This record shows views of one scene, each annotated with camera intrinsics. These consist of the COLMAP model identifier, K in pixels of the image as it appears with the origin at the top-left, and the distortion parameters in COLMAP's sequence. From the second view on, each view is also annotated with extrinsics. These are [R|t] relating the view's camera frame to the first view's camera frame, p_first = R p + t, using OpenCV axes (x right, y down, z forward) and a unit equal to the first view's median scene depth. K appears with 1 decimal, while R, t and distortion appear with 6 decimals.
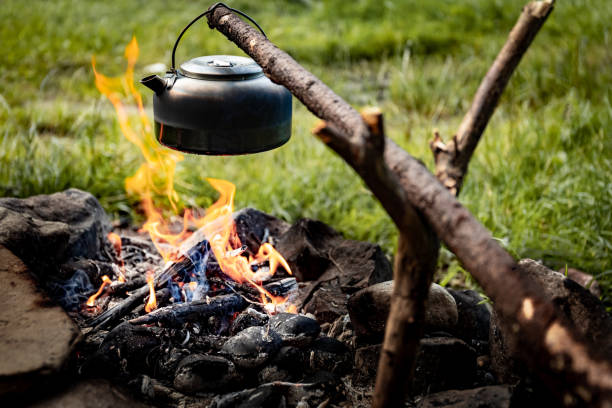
lens RADIAL K [[846.0, 0, 306.0], [0, 846.0, 204.0], [0, 0, 1]] dist [-0.008255, -0.044507]
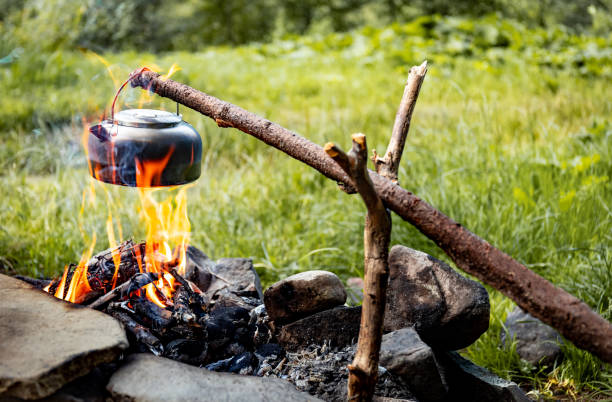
lens RADIAL K [[872.7, 0, 316.4], [0, 872.7, 200.8], [0, 0, 1]] dist [-0.003562, -0.007308]
pose [[0.911614, -0.058371, 0.406881, -0.514738], [0.093241, 0.993428, -0.066390, 0.085742], [-0.400332, 0.098460, 0.911065, -0.327185]]
